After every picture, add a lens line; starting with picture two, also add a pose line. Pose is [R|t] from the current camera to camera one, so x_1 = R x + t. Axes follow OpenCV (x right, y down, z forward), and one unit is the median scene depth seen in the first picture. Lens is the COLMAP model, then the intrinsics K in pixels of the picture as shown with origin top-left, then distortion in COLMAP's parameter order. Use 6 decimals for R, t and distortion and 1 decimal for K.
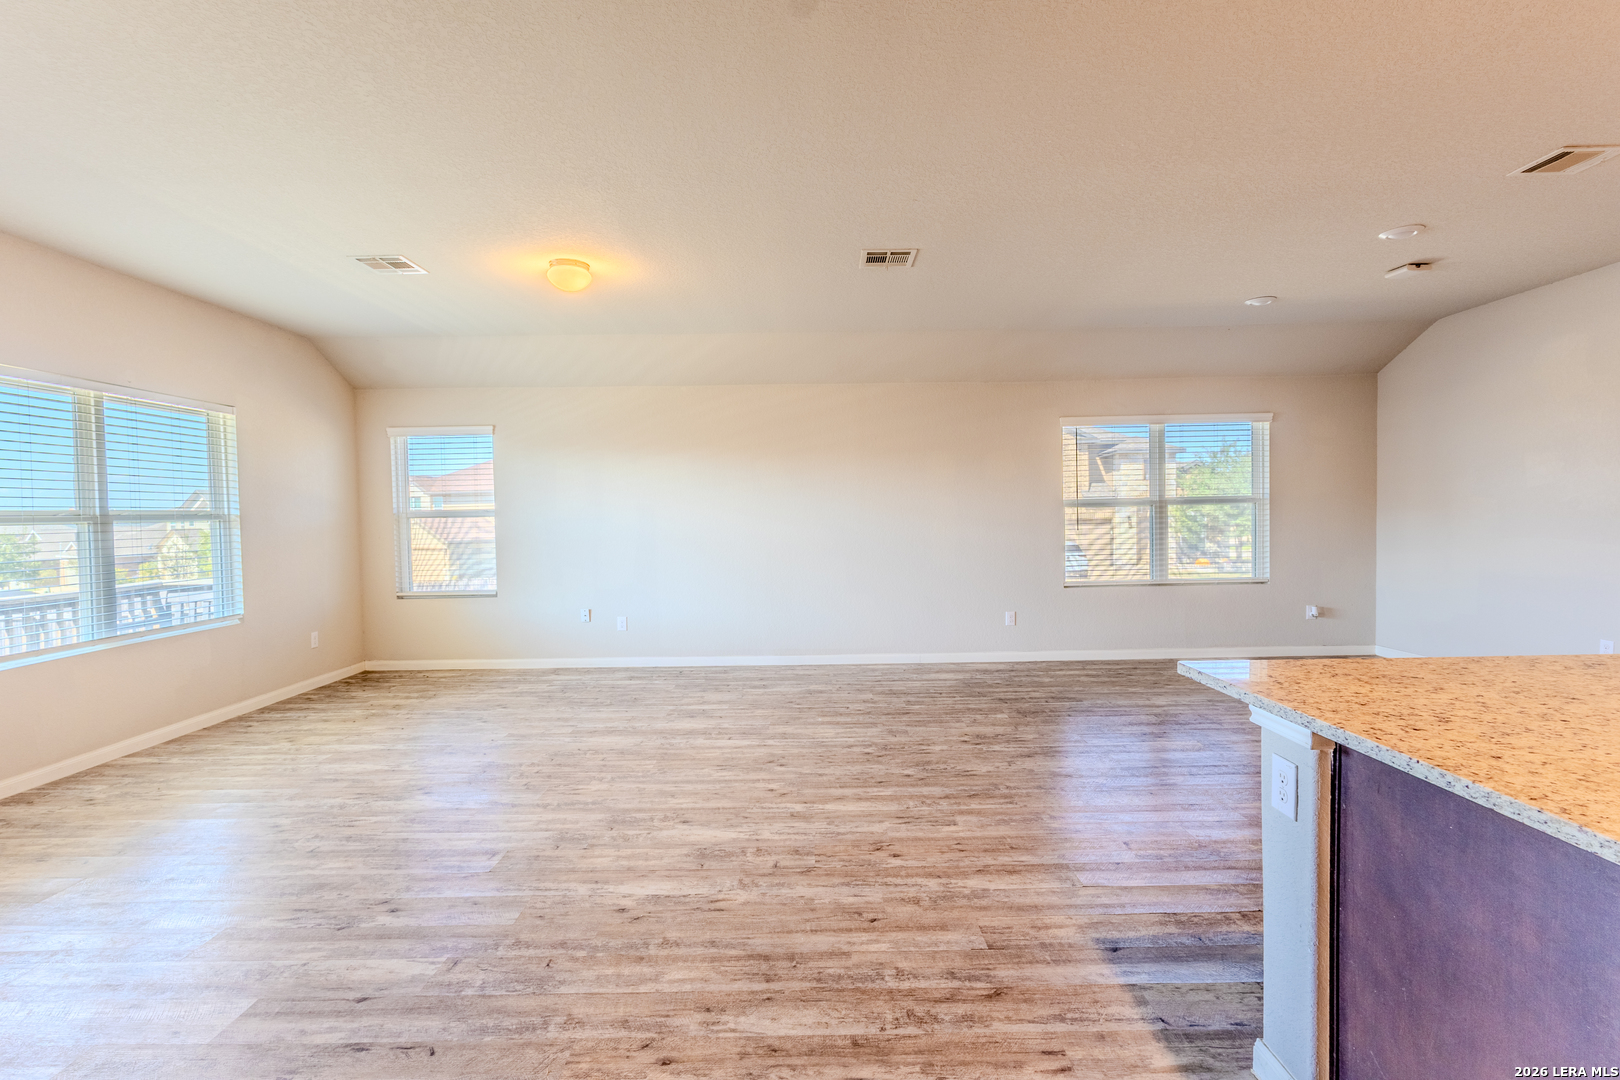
lens RADIAL K [[738.6, 0, 810.0], [0, 738.6, 540.0], [0, 0, 1]] dist [0.002250, 0.000735]
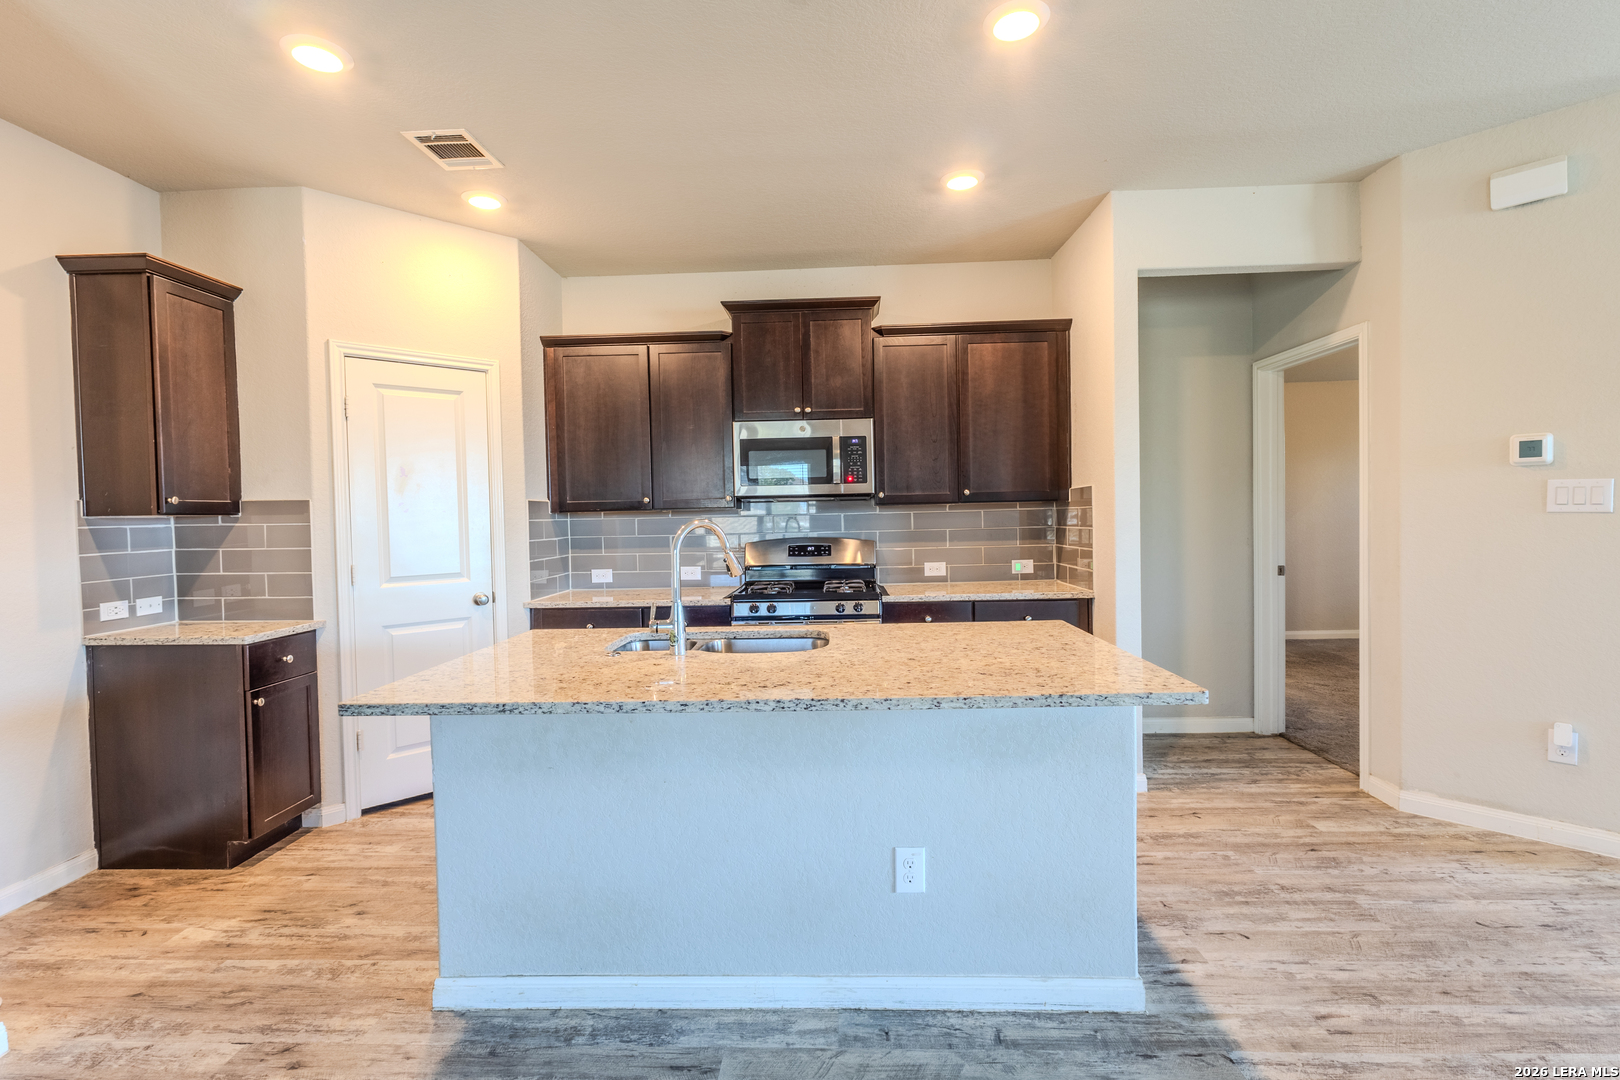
lens RADIAL K [[754.7, 0, 808.5], [0, 754.7, 534.3], [0, 0, 1]] dist [-0.000268, 0.000691]
pose [[-0.998301, 0.037029, 0.044995, 0.580005], [0.039649, 0.997482, 0.058803, -0.048599], [-0.042705, 0.060487, -0.997255, 1.190408]]
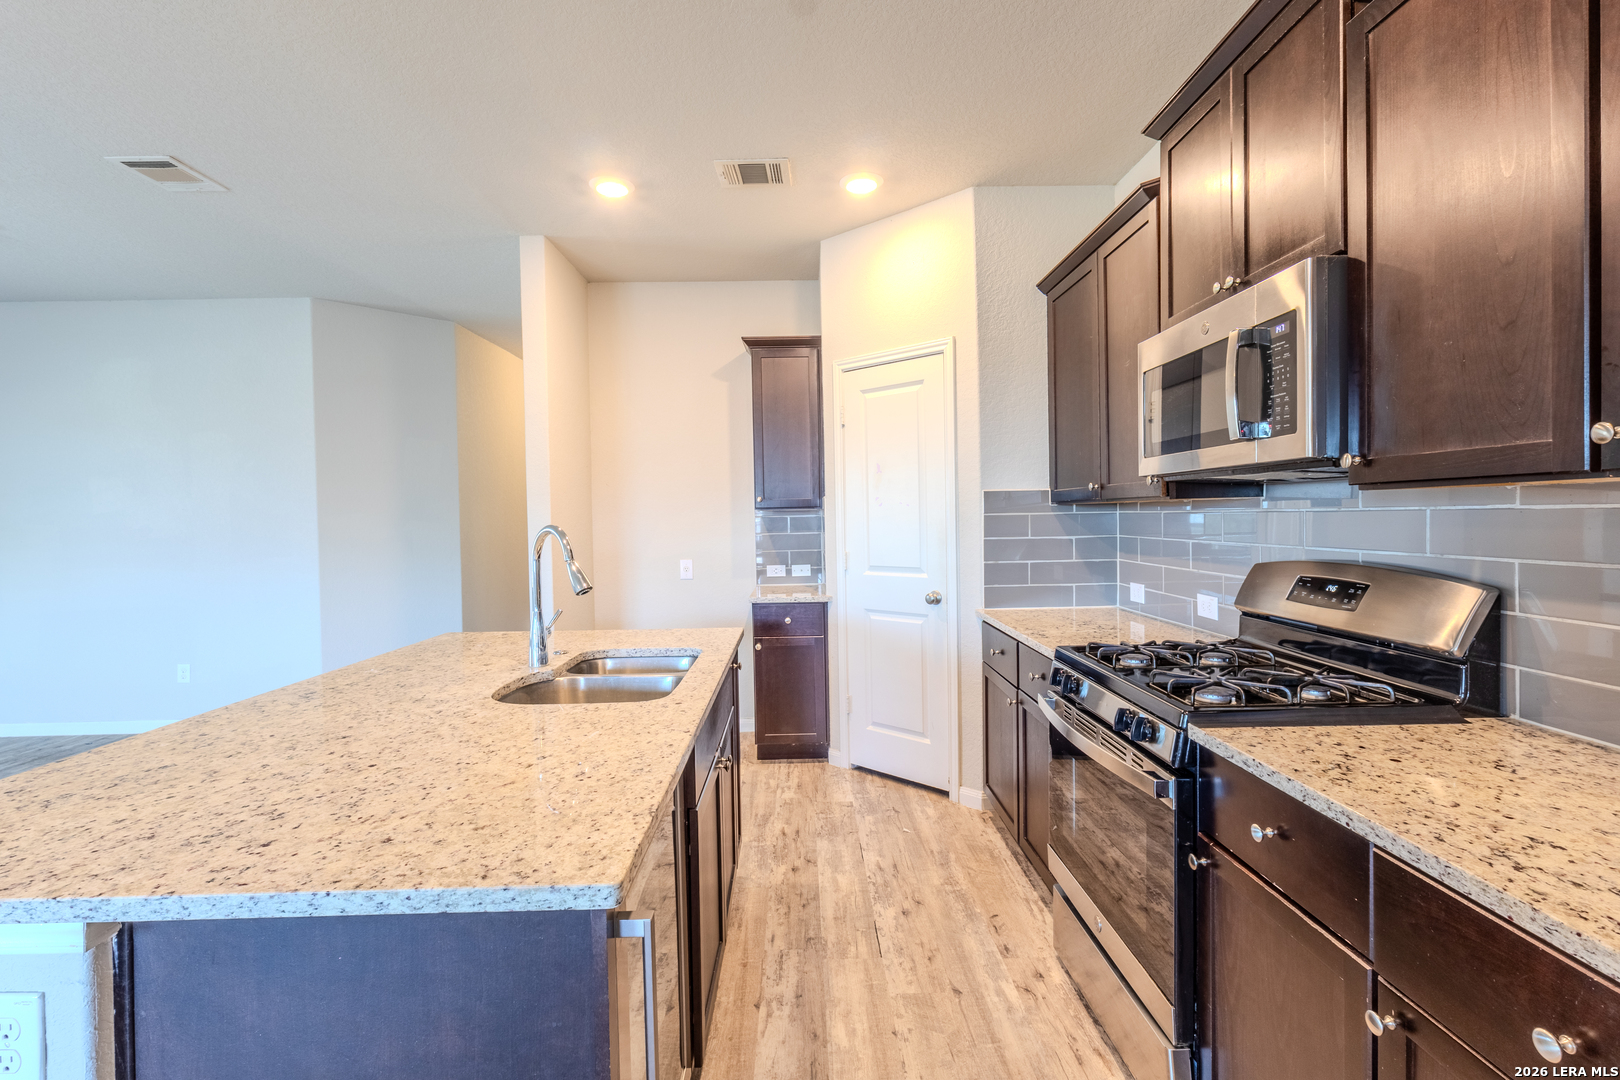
lens RADIAL K [[744.9, 0, 808.1], [0, 744.9, 533.0], [0, 0, 1]] dist [0.009850, 0.000279]
pose [[-0.010437, -0.006457, 0.999925, 0.038928], [0.053556, 0.998540, 0.007007, -0.010416], [-0.998510, 0.053625, -0.010076, 0.207017]]
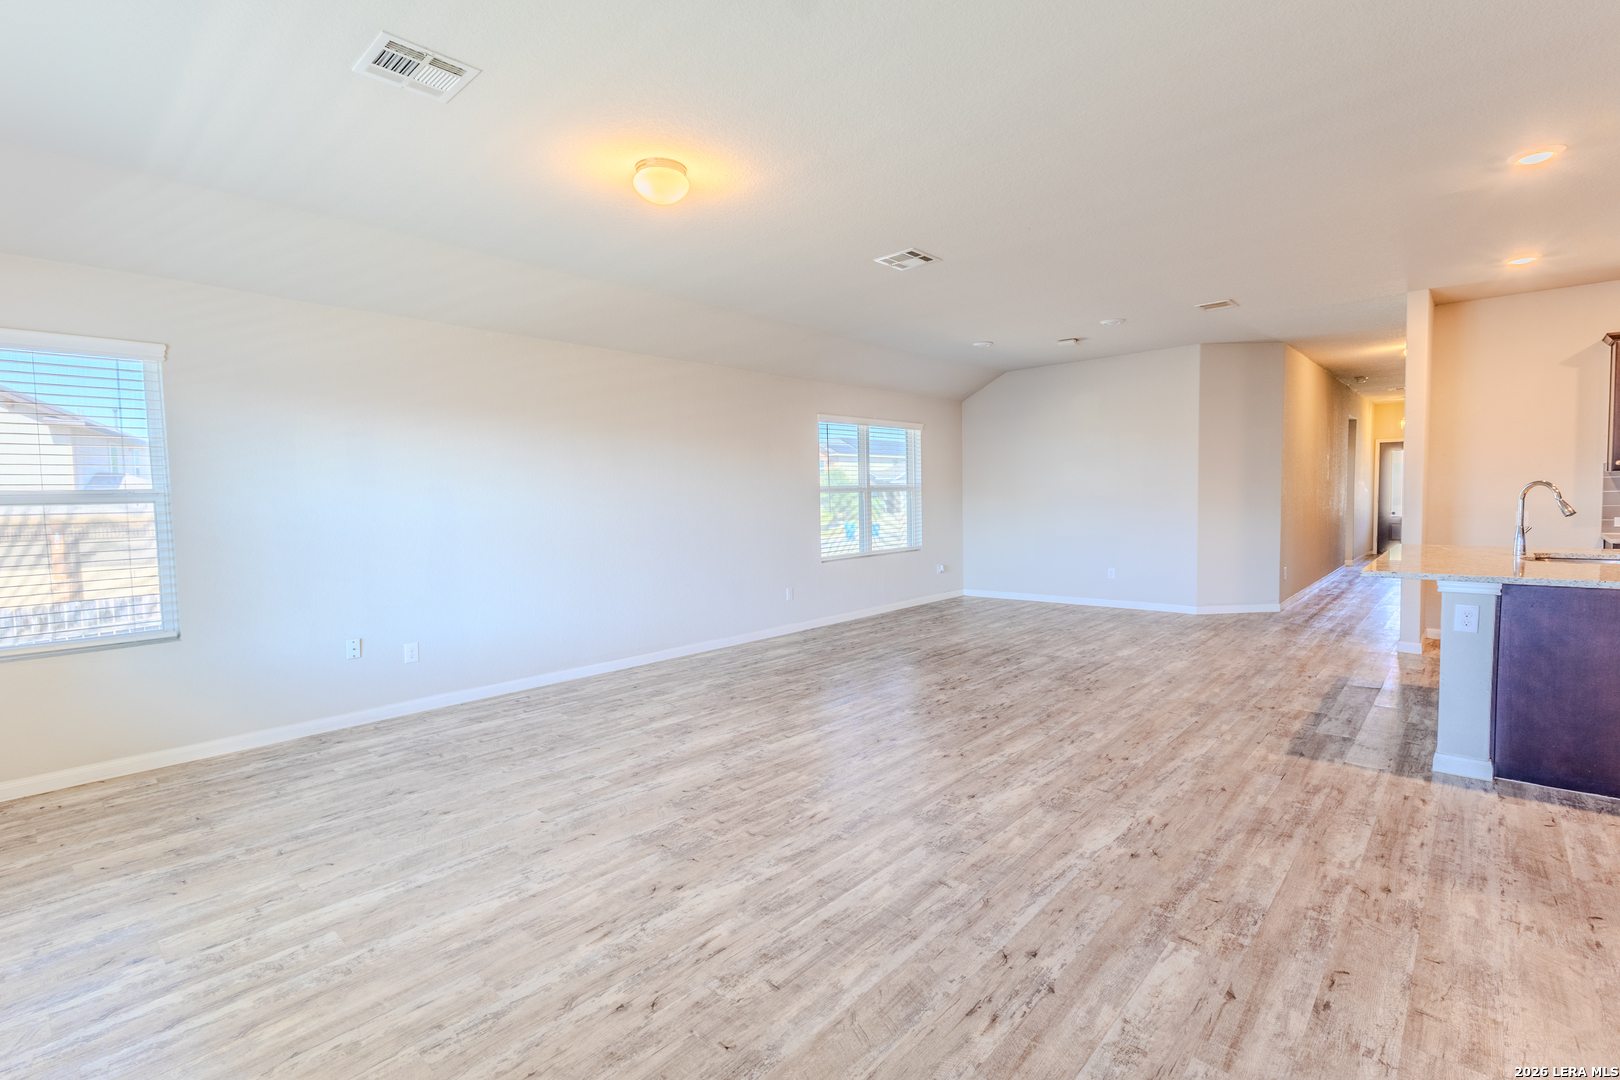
lens RADIAL K [[738.6, 0, 810.0], [0, 738.6, 540.0], [0, 0, 1]] dist [0.002250, 0.000735]
pose [[0.674067, -0.042180, 0.737465, -1.088122], [0.035538, 0.999064, 0.024660, 0.000484], [-0.737815, 0.009585, 0.674935, 0.501272]]
